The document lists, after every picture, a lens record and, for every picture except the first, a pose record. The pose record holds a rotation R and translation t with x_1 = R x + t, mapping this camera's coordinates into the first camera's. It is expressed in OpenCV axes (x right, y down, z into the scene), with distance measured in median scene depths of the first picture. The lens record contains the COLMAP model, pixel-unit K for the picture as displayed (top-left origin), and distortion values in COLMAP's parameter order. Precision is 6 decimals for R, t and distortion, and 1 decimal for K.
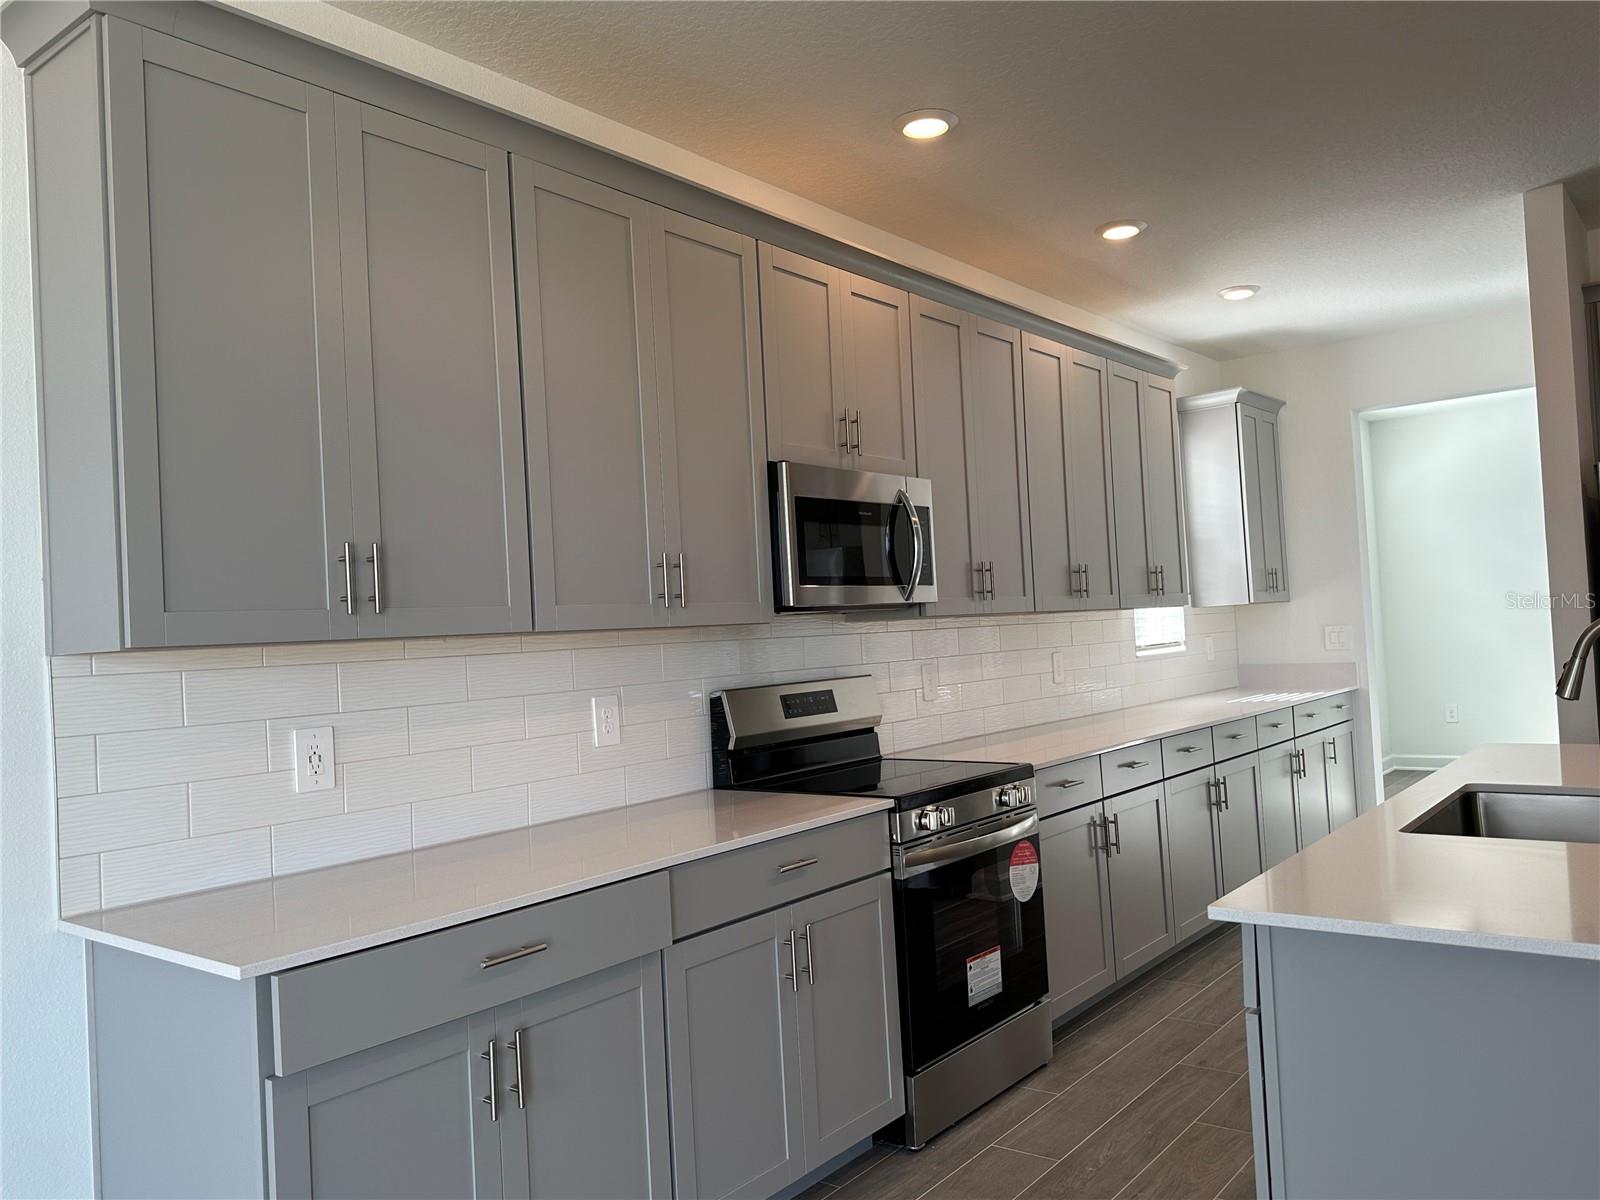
lens RADIAL K [[1217.3, 0, 802.3], [0, 1217.3, 592.8], [0, 0, 1]] dist [0.078372, -0.024439]
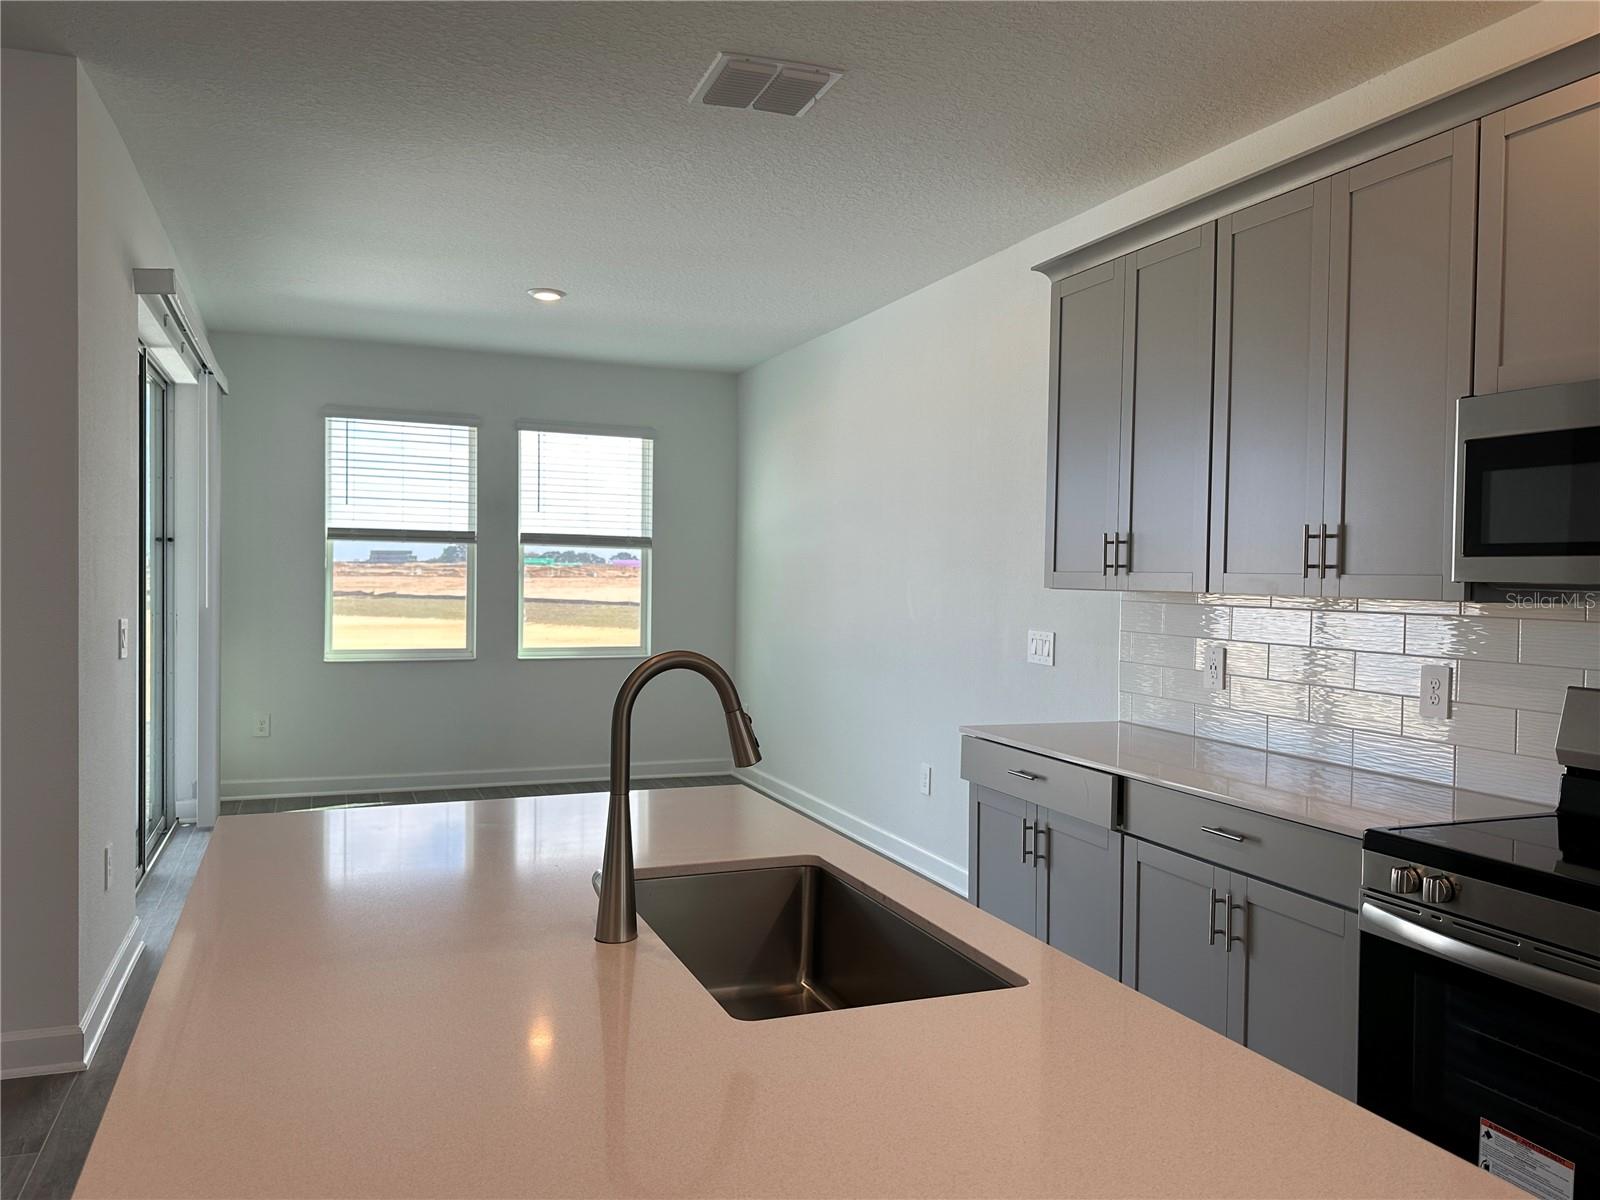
lens RADIAL K [[1217.3, 0, 799.9], [0, 1217.3, 600.1], [0, 0, 1]] dist [0.078372, -0.024439]
pose [[-0.505111, 0.063674, -0.860702, 0.831721], [0.040123, 0.997929, 0.050280, -0.032445], [0.862121, -0.009137, -0.506620, 0.950098]]
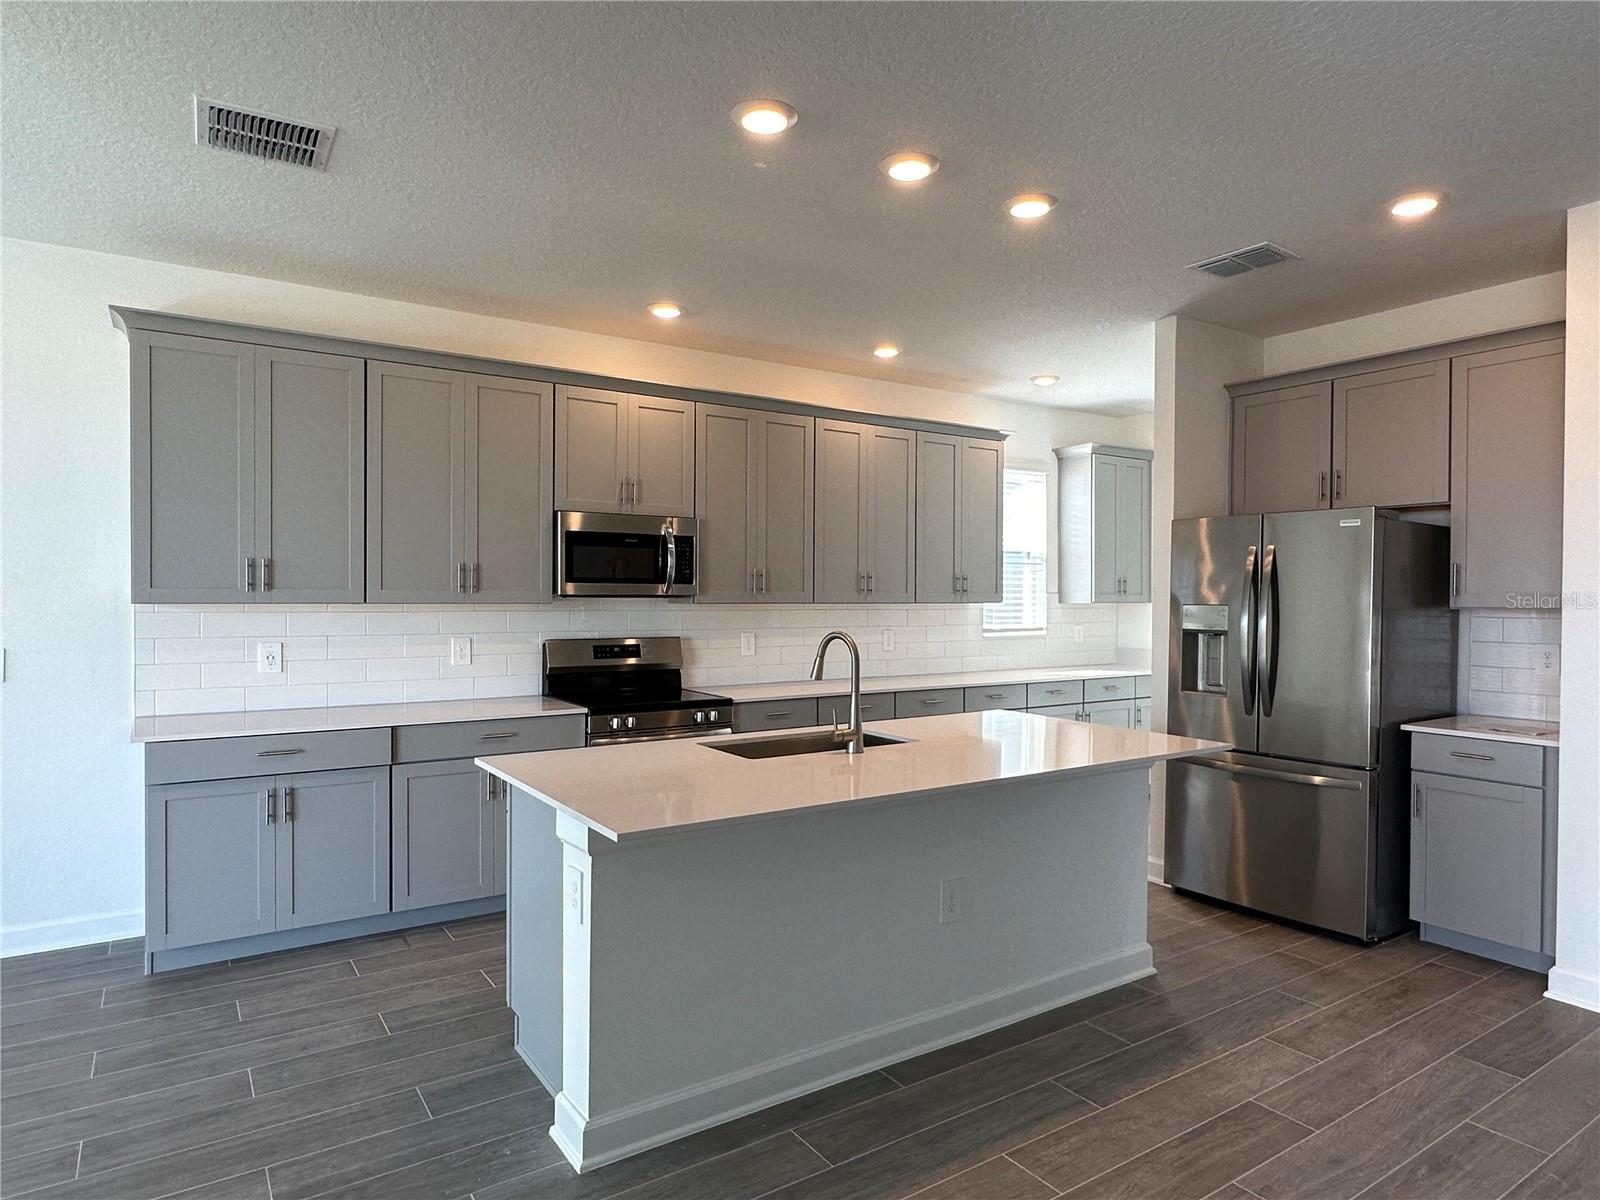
lens RADIAL K [[958.1, 0, 801.4], [0, 958.1, 600.6], [0, 0, 1]] dist [-0.001700, 0.003891]
pose [[0.947891, 0.055863, -0.313660, 0.686000], [-0.042359, 0.997865, 0.049708, -0.057442], [0.315767, -0.033831, 0.948233, -0.178048]]
